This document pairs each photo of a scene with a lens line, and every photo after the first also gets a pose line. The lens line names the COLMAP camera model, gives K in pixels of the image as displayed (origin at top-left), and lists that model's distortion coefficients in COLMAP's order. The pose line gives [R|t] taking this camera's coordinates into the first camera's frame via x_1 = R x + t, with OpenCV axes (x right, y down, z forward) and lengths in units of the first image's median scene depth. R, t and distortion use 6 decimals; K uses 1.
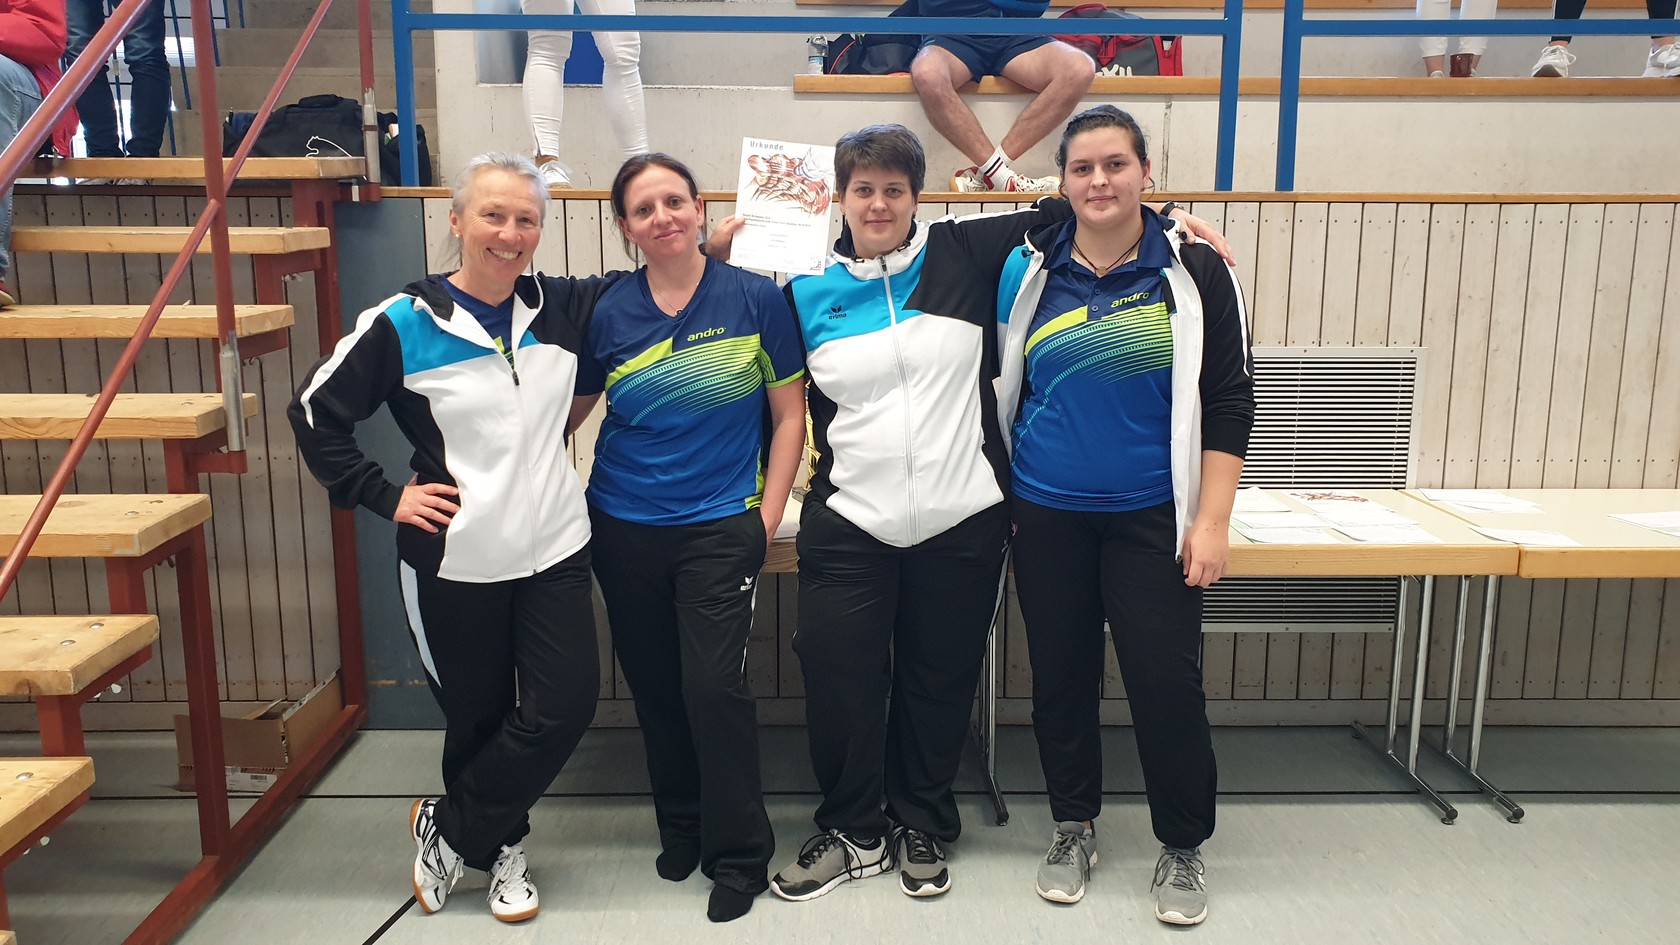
lens RADIAL K [[1336.2, 0, 838.0], [0, 1336.2, 466.5], [0, 0, 1]] dist [-0.022043, 0.060848]
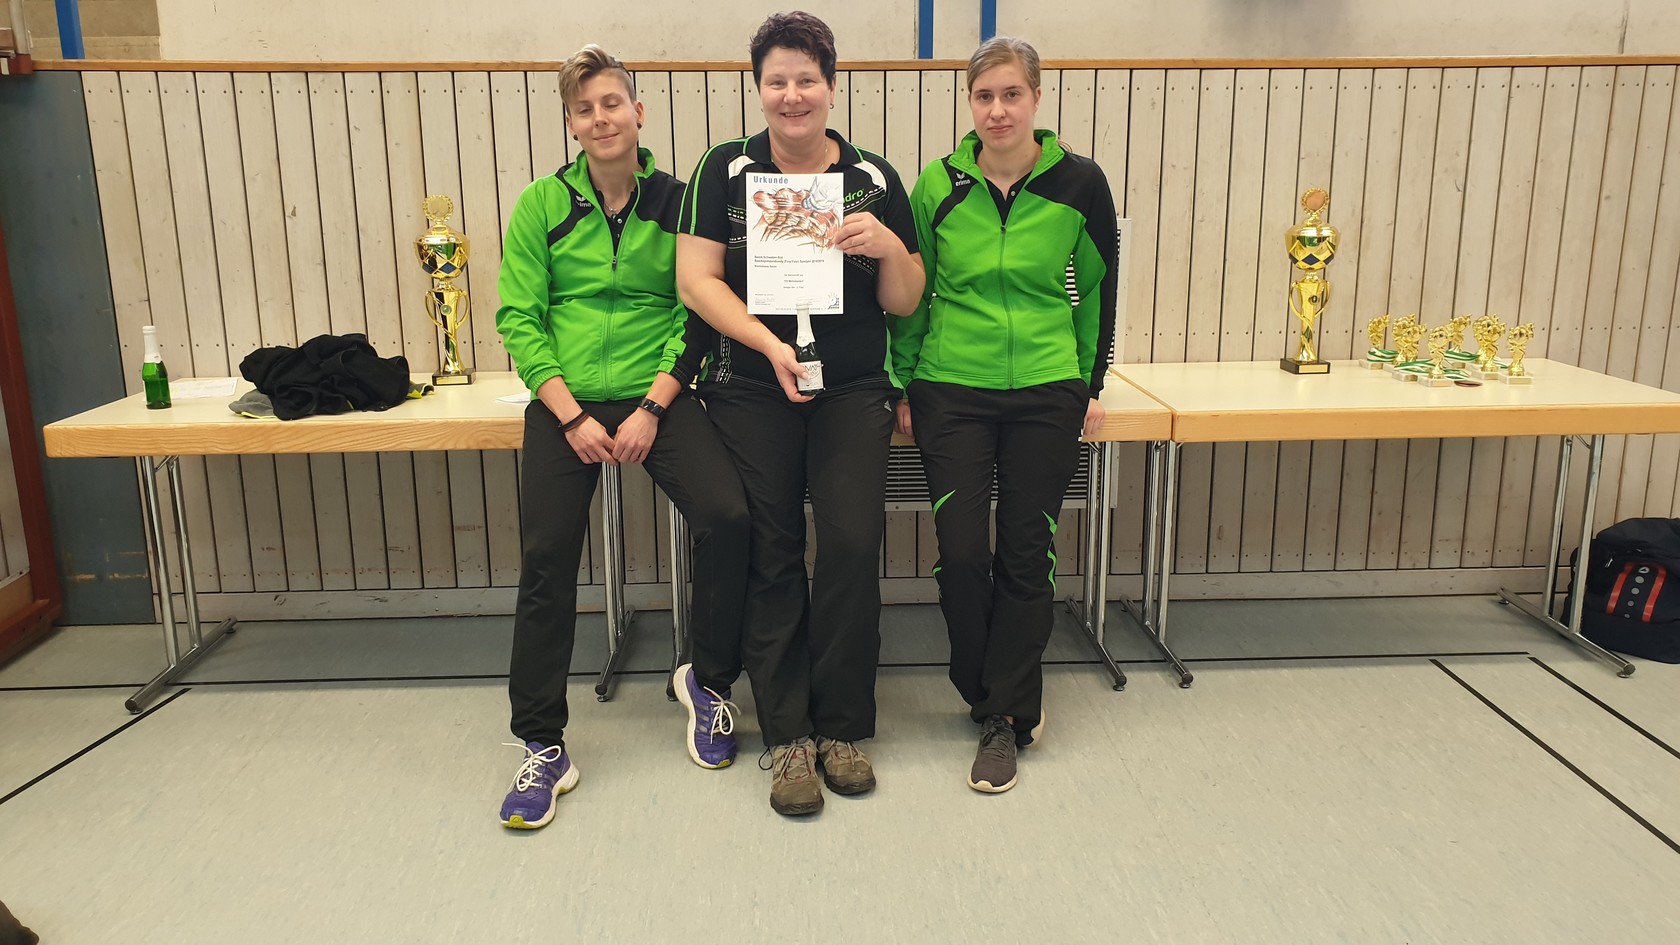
lens RADIAL K [[1336.2, 0, 844.3], [0, 1336.2, 463.7], [0, 0, 1]] dist [-0.022043, 0.060848]
pose [[0.999555, -0.016271, 0.024997, 0.202435], [0.014893, 0.998412, 0.054335, 0.035107], [-0.025841, -0.053938, 0.998210, 0.011040]]
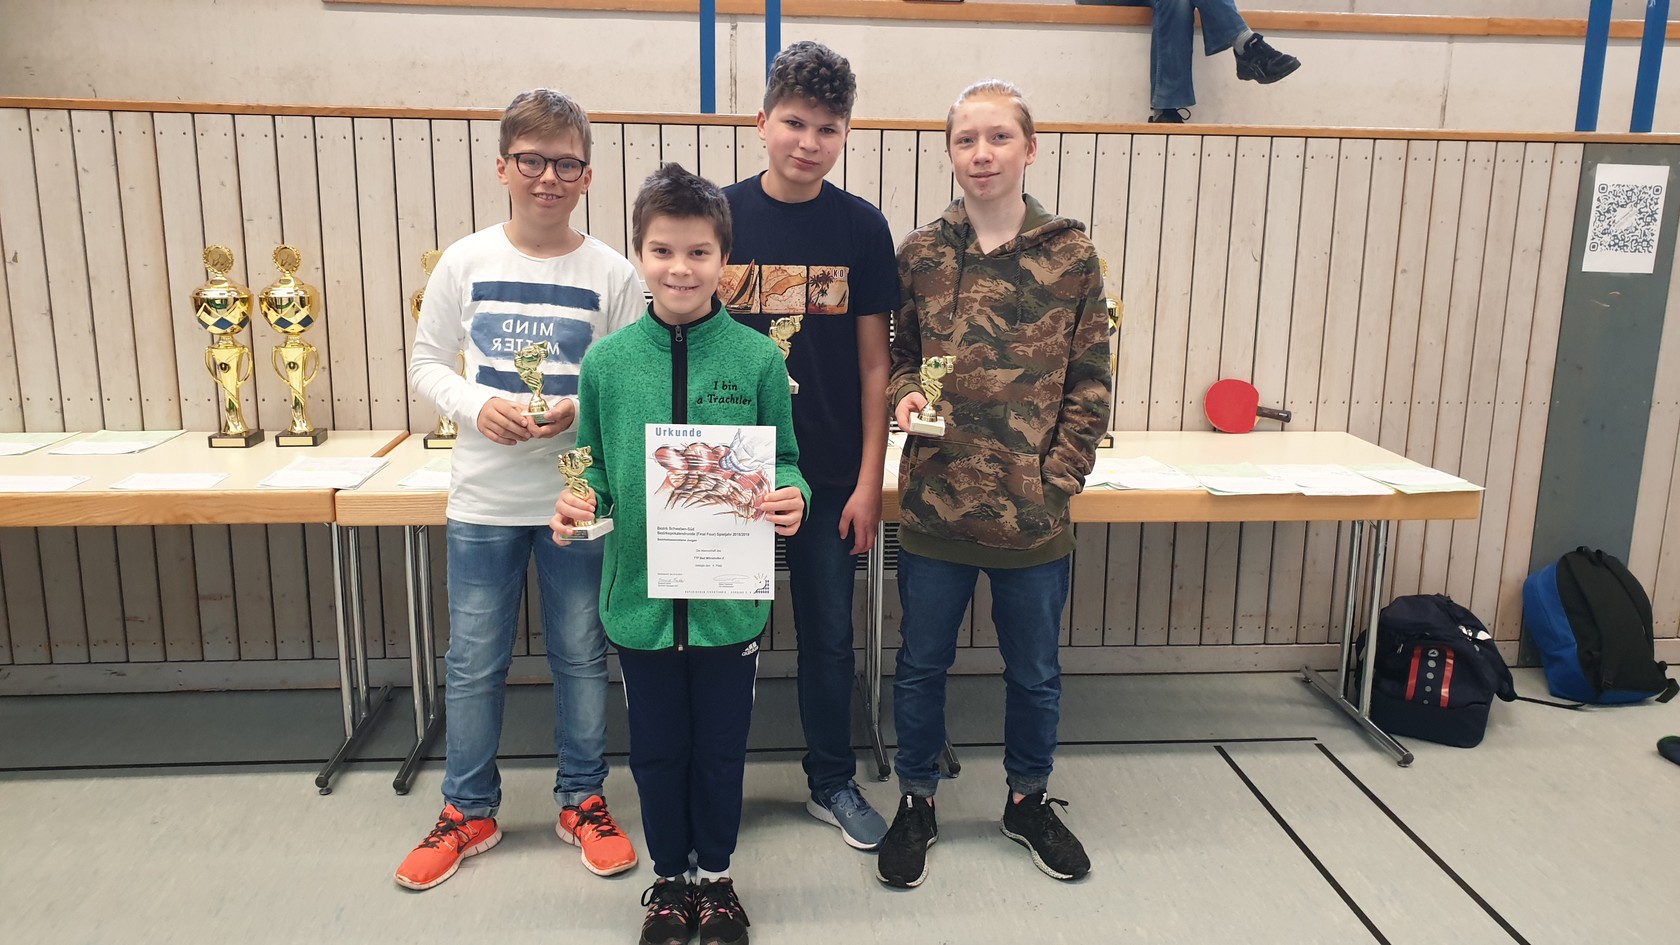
lens RADIAL K [[1336.2, 0, 861.1], [0, 1336.2, 456.9], [0, 0, 1]] dist [-0.022043, 0.060848]
pose [[0.996972, -0.002184, 0.077735, 0.326368], [-0.000352, 0.999469, 0.032594, 0.003979], [-0.077765, -0.032523, 0.996441, 0.051704]]
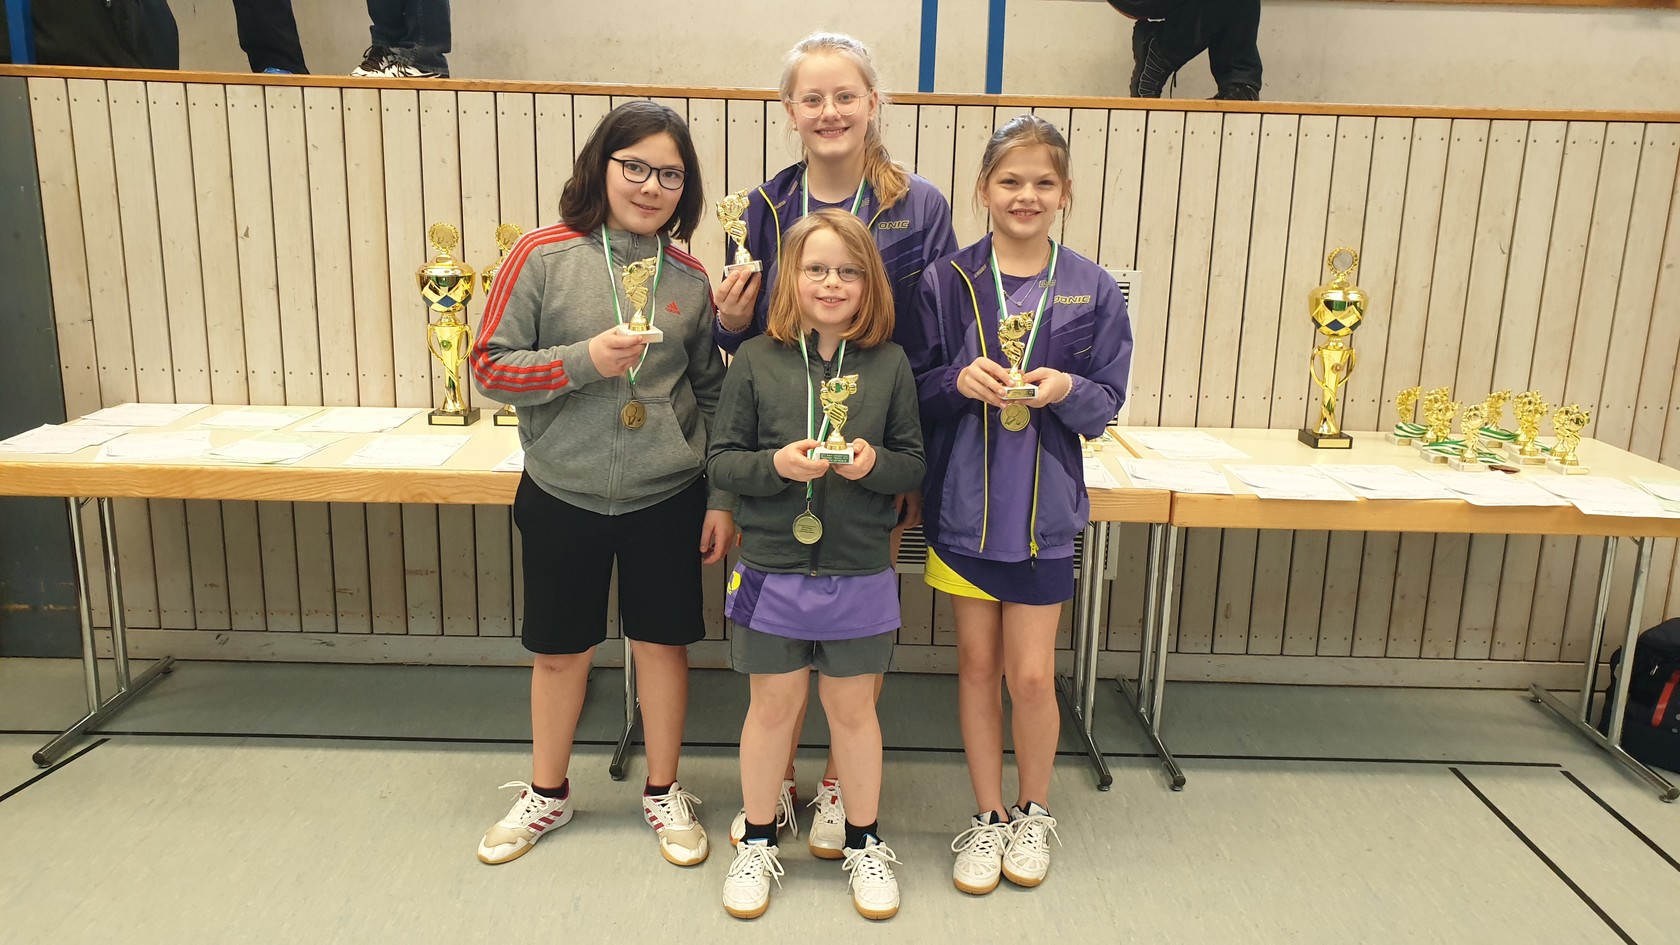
lens RADIAL K [[1336.2, 0, 836.8], [0, 1336.2, 459.8], [0, 0, 1]] dist [-0.022043, 0.060848]
pose [[0.999675, 0.024578, -0.006791, 0.243183], [-0.024192, 0.998354, 0.052005, -0.002675], [0.008058, -0.051824, 0.998624, 0.082075]]
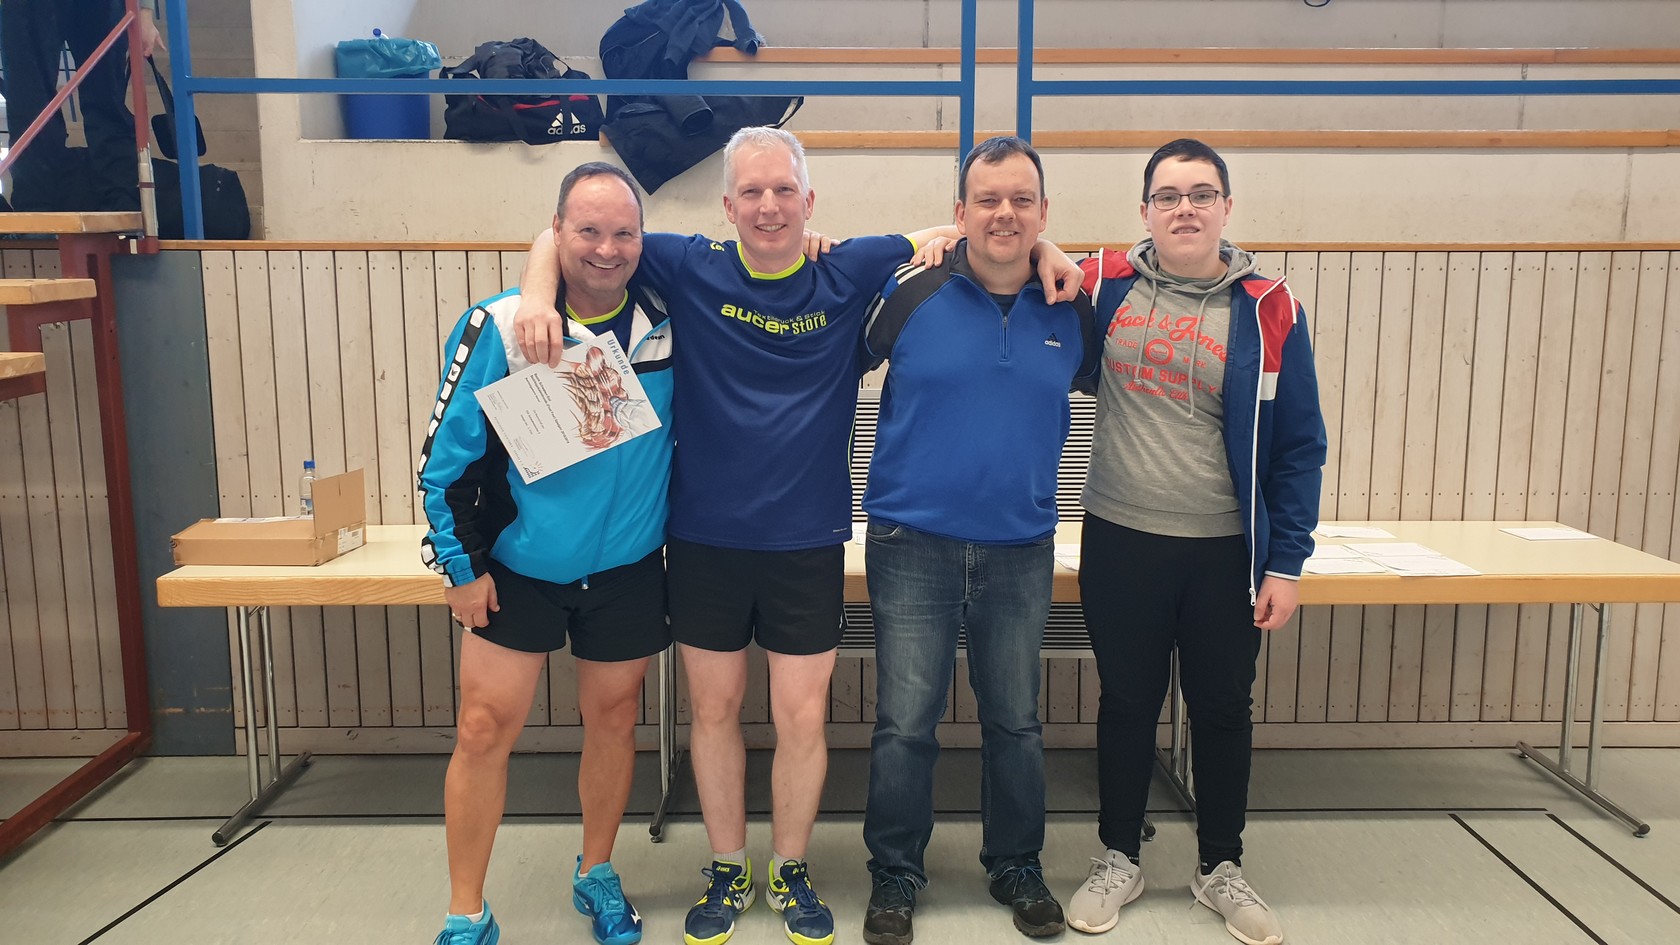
lens RADIAL K [[1336.2, 0, 842.5], [0, 1336.2, 464.1], [0, 0, 1]] dist [-0.022043, 0.060848]
pose [[0.999994, -0.003298, -0.001415, 0.194538], [0.003256, 0.999567, -0.029257, 0.001266], [0.001511, 0.029252, 0.999571, -0.052821]]
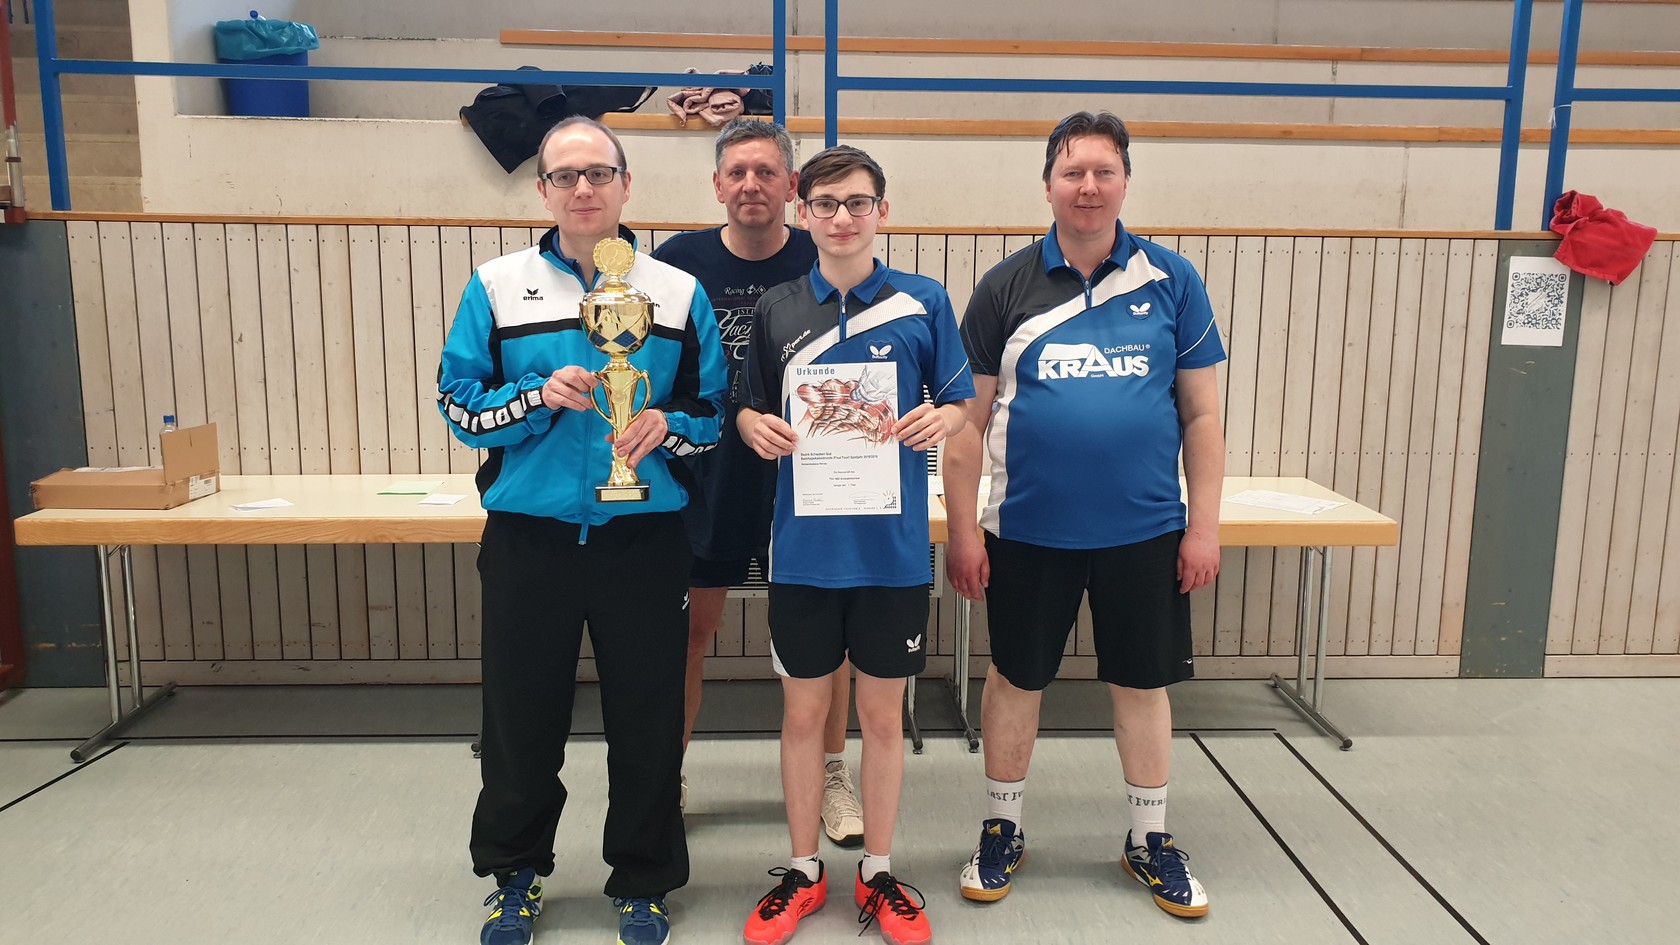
lens RADIAL K [[1336.2, 0, 855.3], [0, 1336.2, 457.6], [0, 0, 1]] dist [-0.022043, 0.060848]
pose [[0.999368, 0.002447, 0.035465, 0.318702], [-0.002090, 0.999947, -0.010079, 0.012787], [-0.035488, 0.009998, 0.999320, -0.168160]]
